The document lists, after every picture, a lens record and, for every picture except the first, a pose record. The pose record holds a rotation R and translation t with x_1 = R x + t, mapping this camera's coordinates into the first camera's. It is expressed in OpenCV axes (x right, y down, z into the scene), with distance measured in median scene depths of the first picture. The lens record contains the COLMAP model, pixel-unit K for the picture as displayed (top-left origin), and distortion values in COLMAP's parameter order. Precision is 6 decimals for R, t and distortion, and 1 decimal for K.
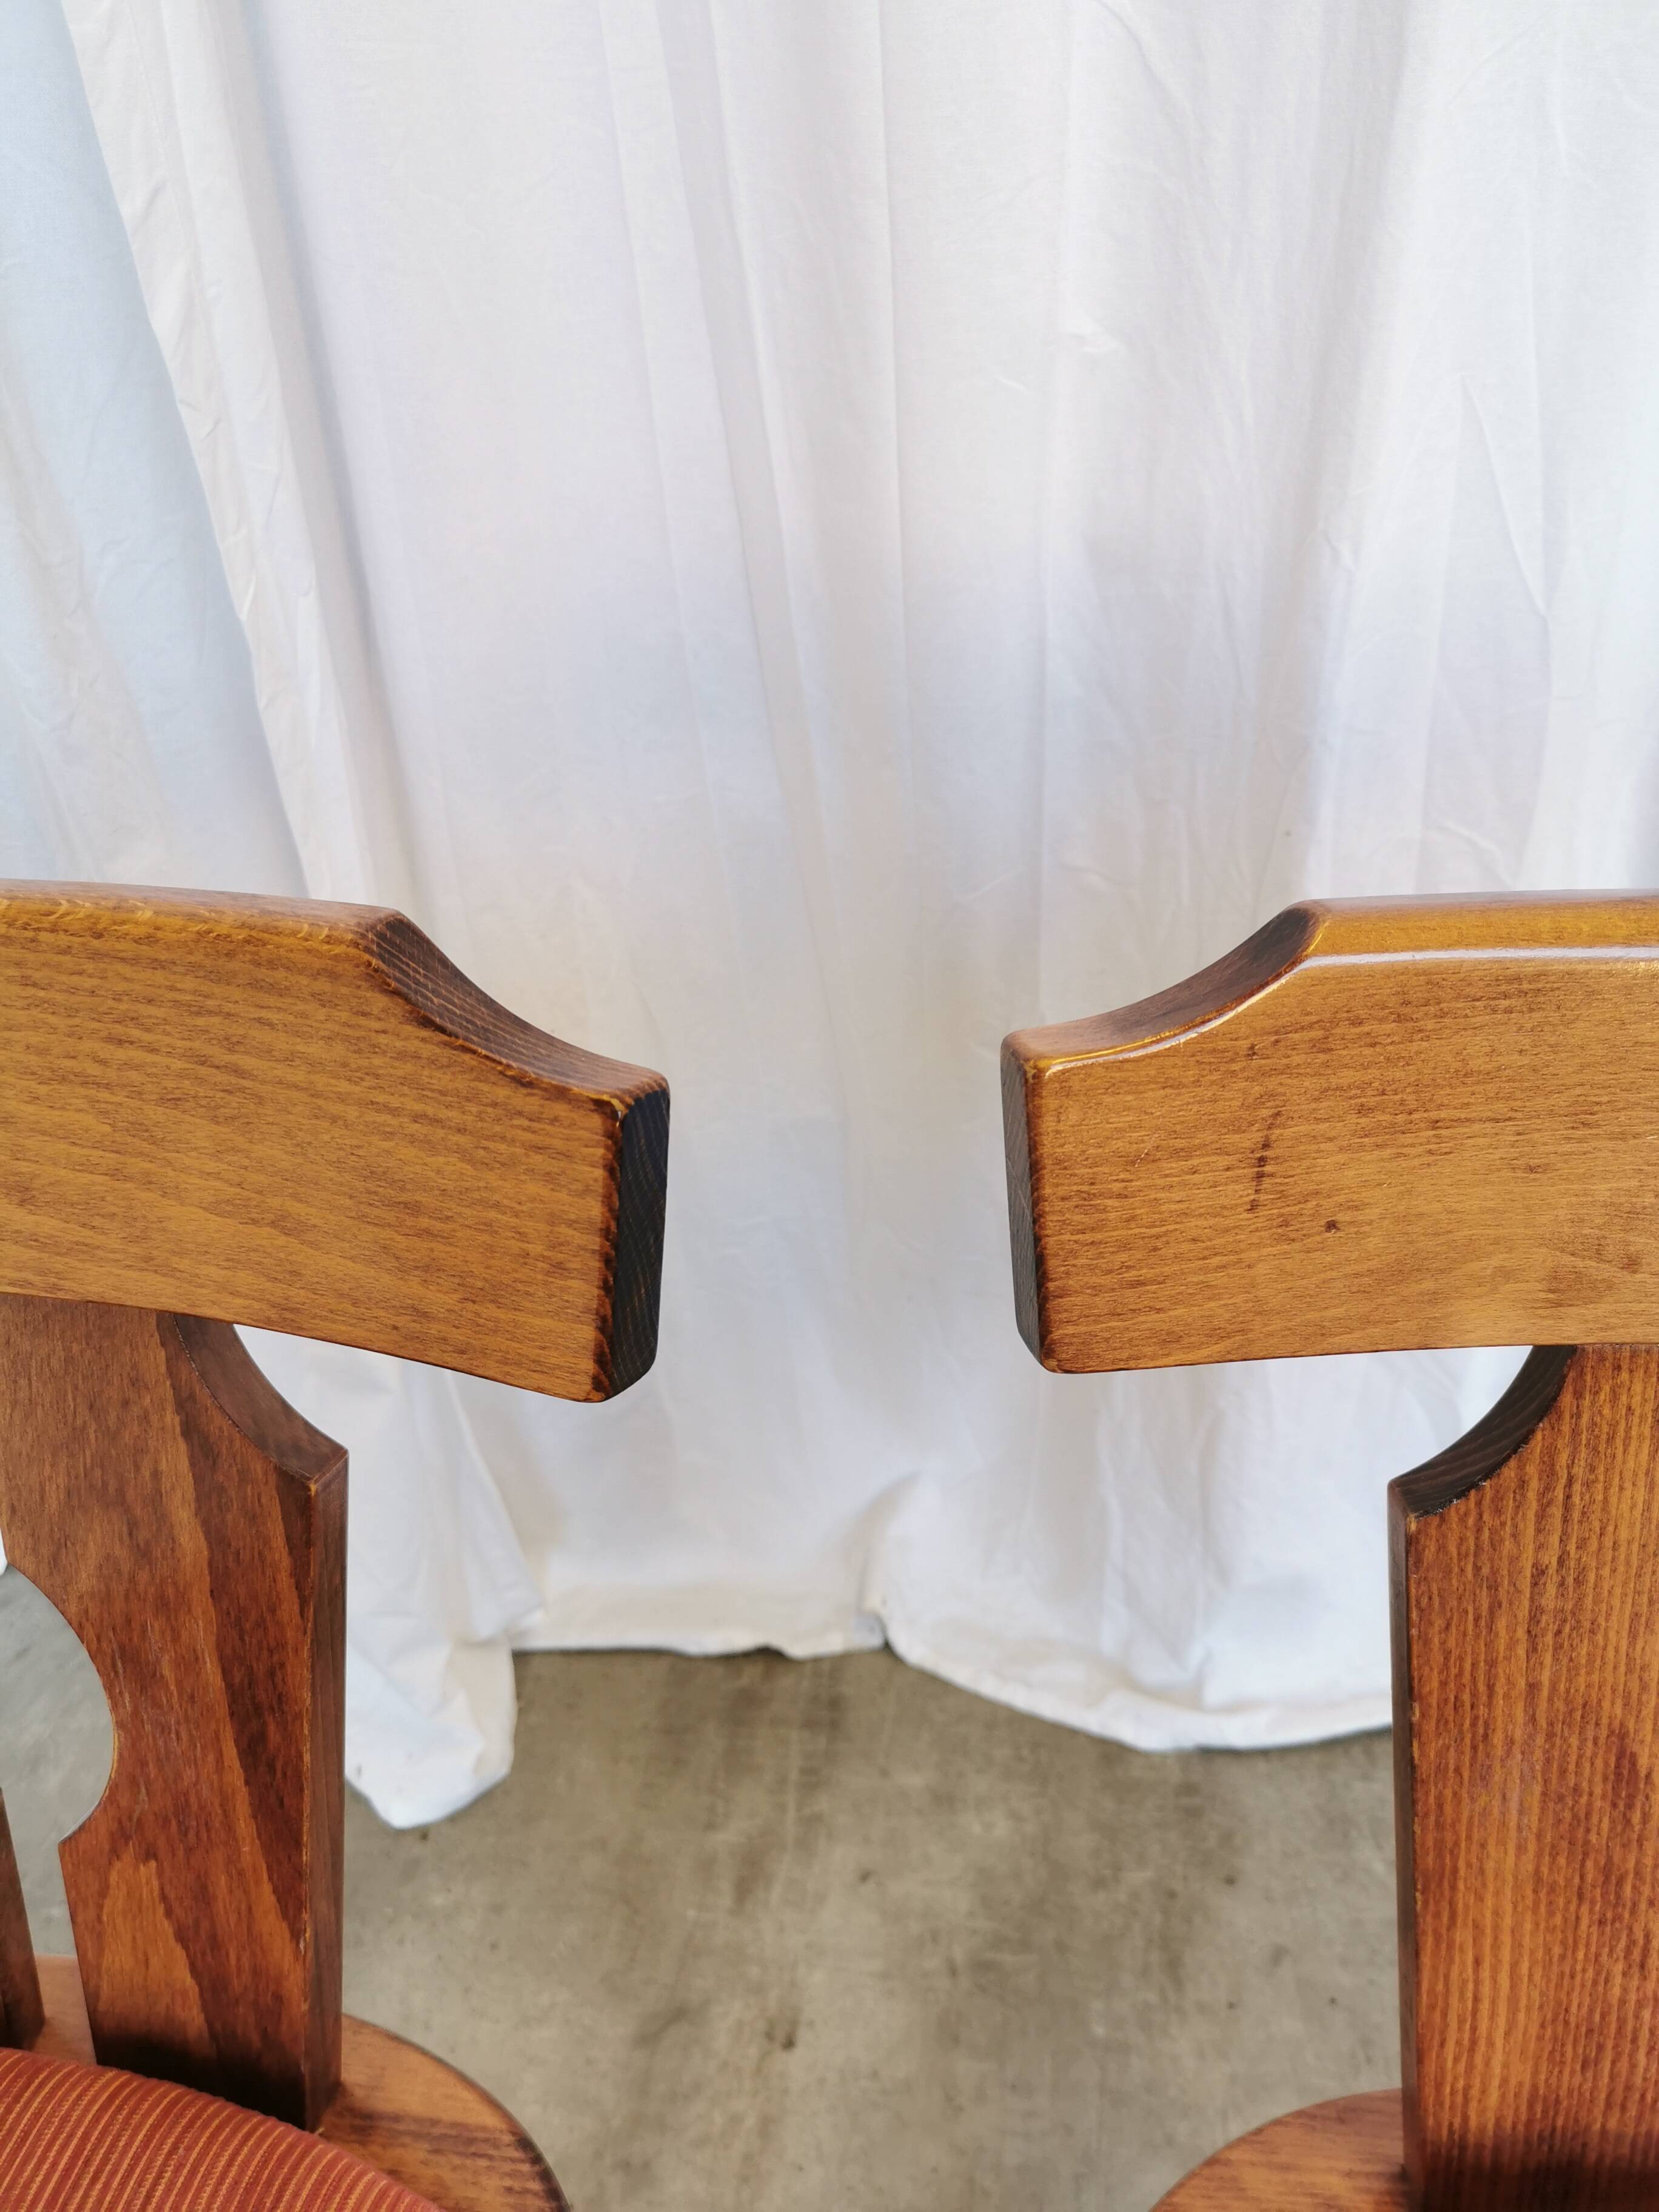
lens RADIAL K [[1700.2, 0, 826.9], [0, 1700.2, 1092.3], [0, 0, 1]] dist [0.064262, -0.080498]
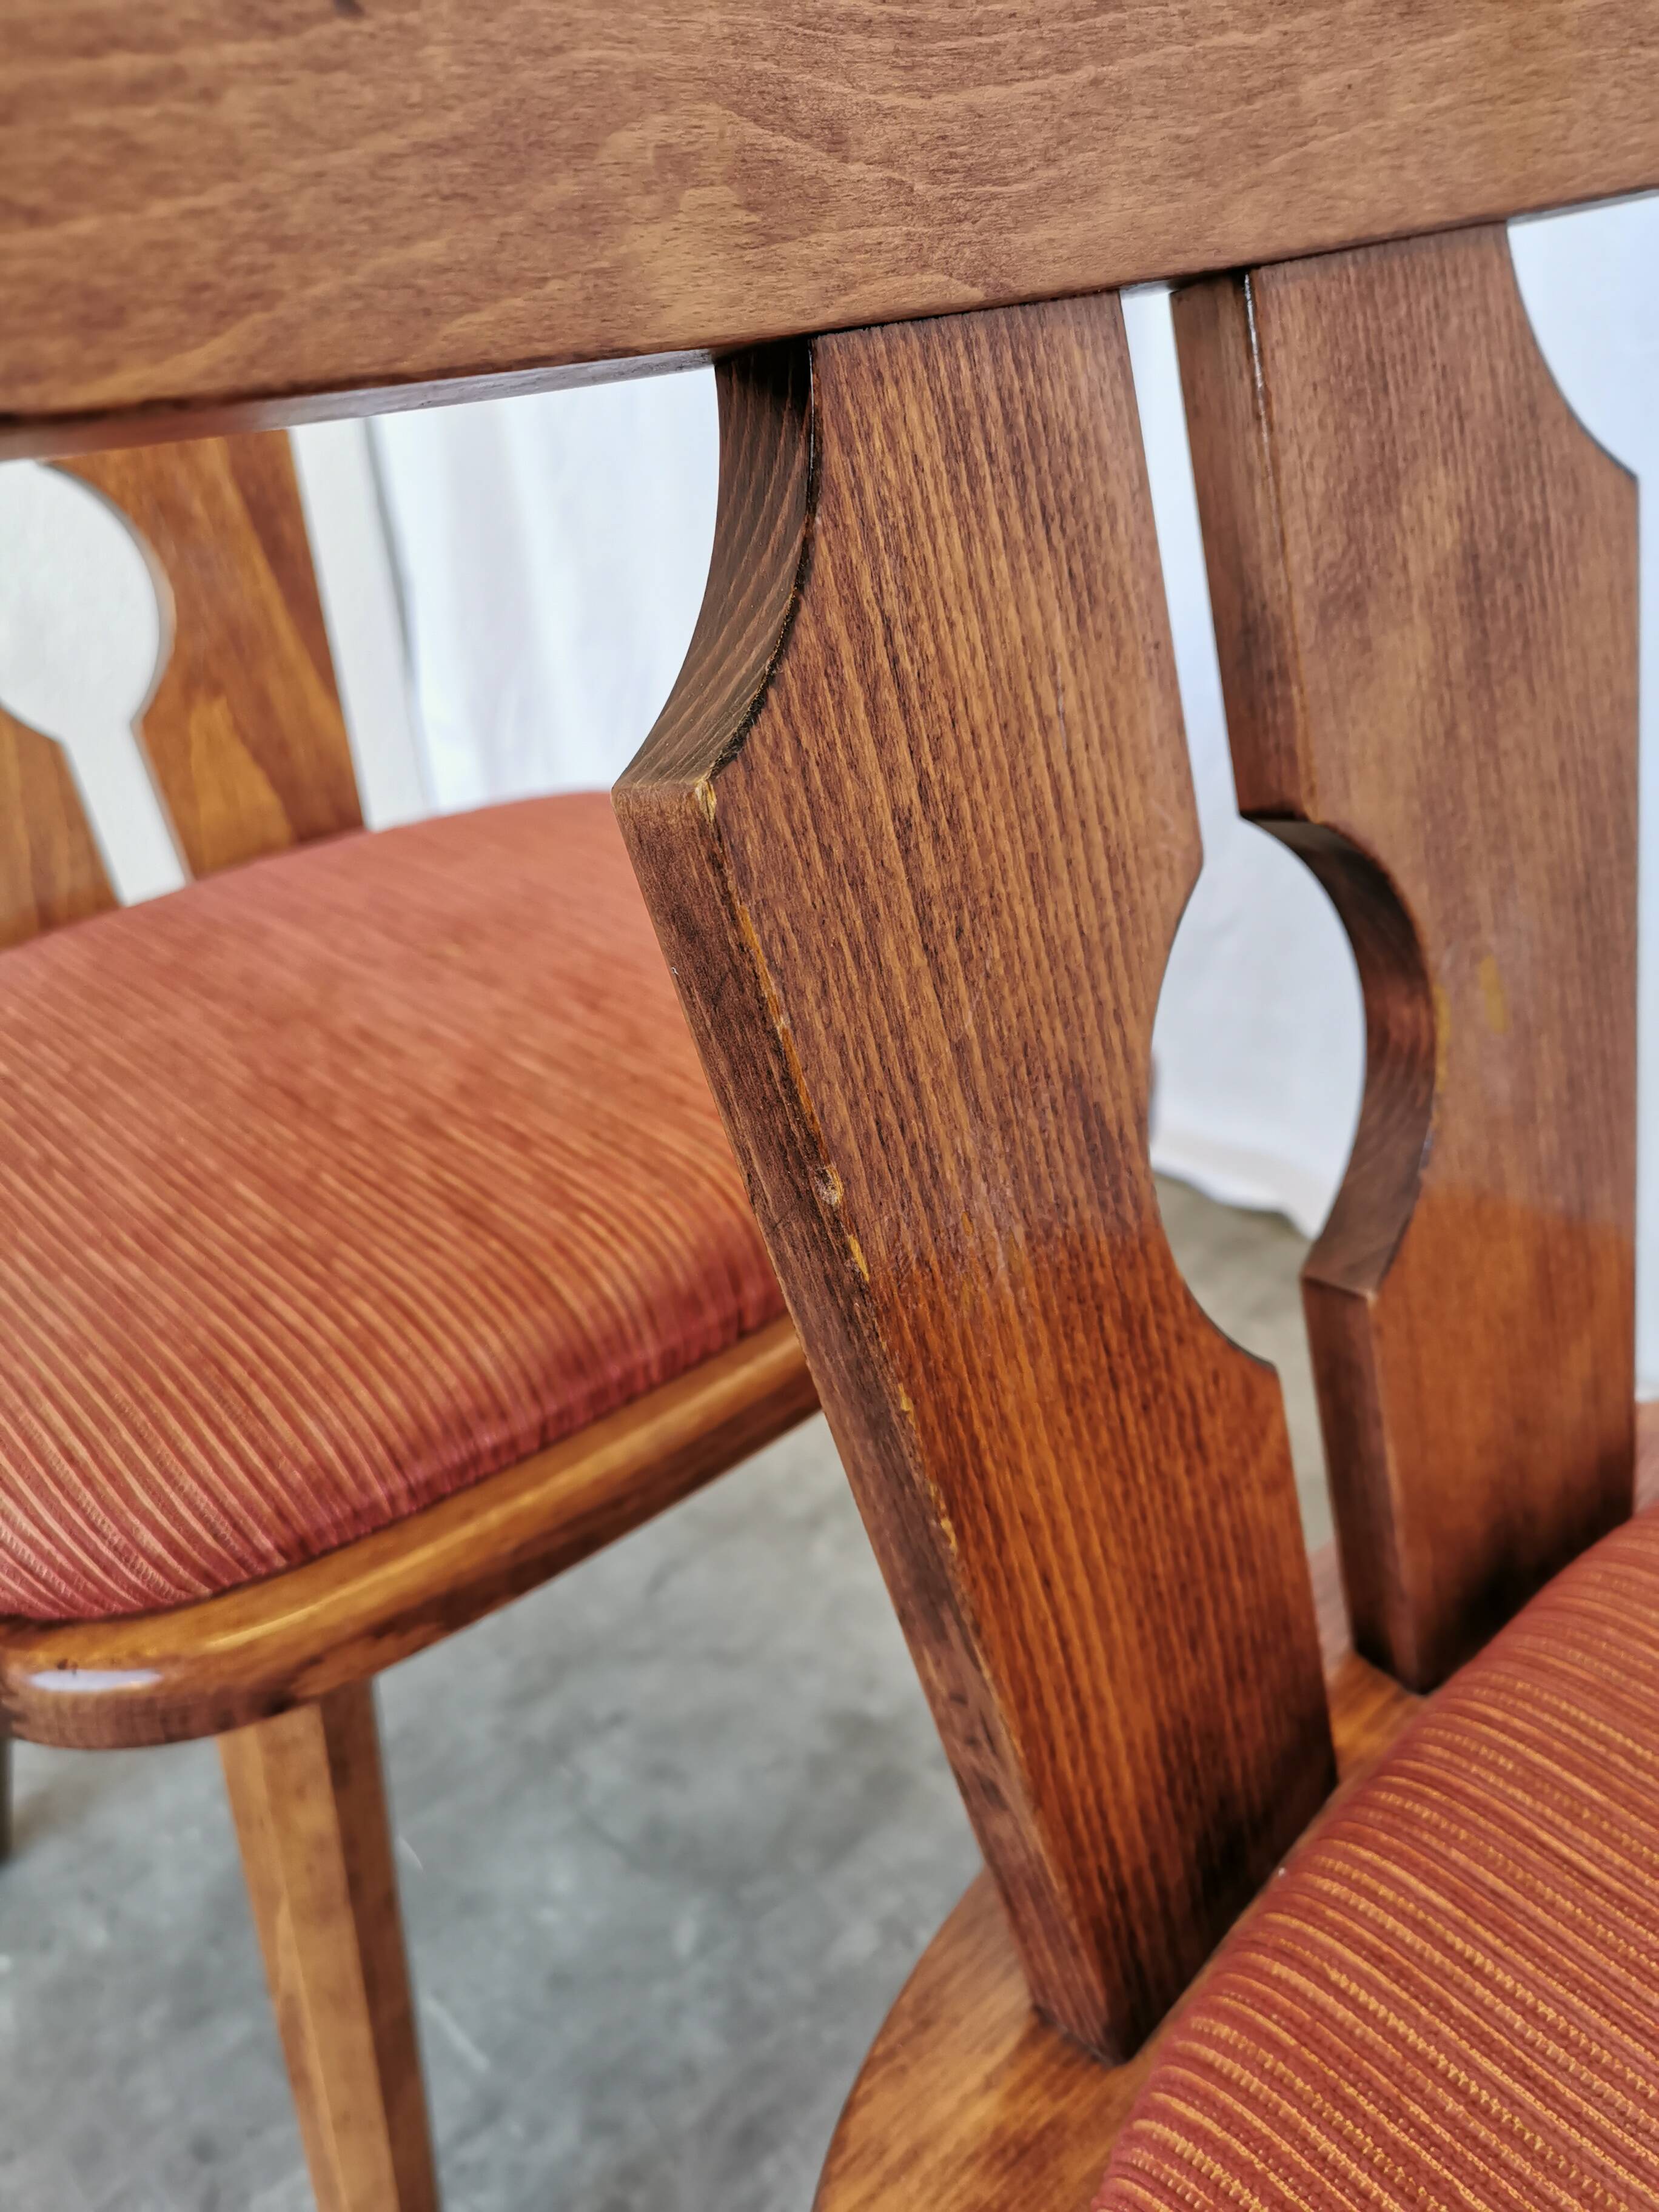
lens RADIAL K [[1733.6, 0, 831.9], [0, 1733.6, 1098.9], [0, 0, 1]] dist [0.003593, -0.010250]
pose [[0.668215, -0.364780, 0.648402, 0.006481], [0.418957, 0.904717, 0.077219, 0.309449], [-0.614788, 0.220053, 0.757372, 0.619500]]
